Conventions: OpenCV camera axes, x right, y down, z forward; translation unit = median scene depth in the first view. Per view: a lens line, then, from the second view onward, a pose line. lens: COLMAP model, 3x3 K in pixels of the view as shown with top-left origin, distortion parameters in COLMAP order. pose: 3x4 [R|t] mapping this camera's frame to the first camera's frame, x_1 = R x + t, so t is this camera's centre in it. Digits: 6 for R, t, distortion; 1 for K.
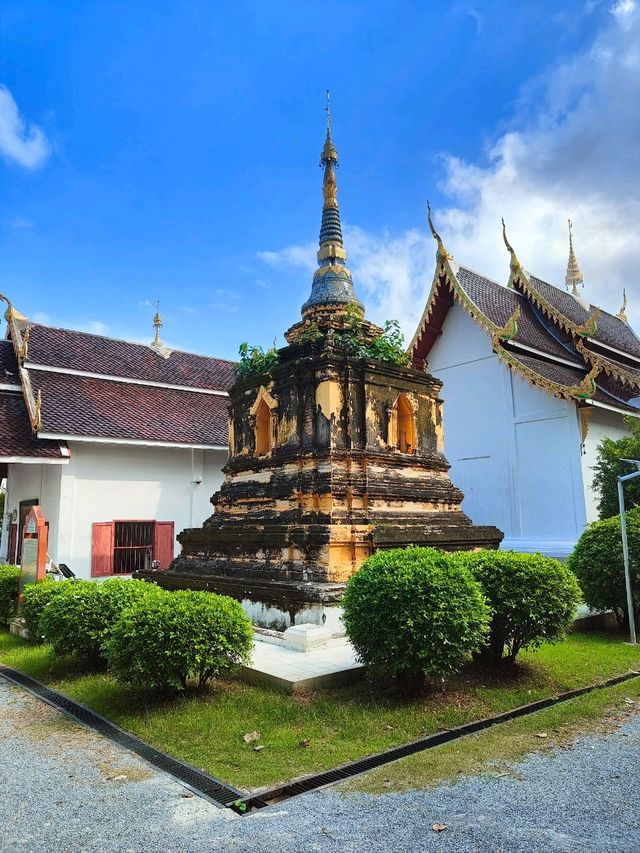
lens RADIAL K [[594.2, 0, 319.6], [0, 594.2, 427.2], [0, 0, 1]] dist [0.022406, -0.000201]
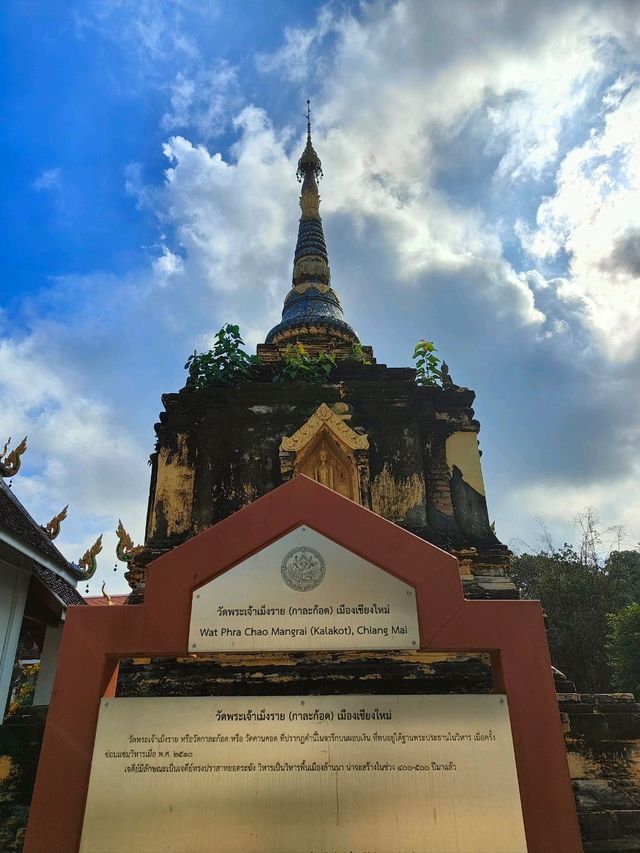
lens RADIAL K [[594.2, 0, 319.2], [0, 594.2, 427.1], [0, 0, 1]] dist [0.022406, -0.000201]
pose [[0.635861, 0.339010, 0.693363, -0.471375], [-0.128803, 0.932380, -0.337753, 0.130642], [-0.760980, 0.125457, 0.636530, 0.699156]]
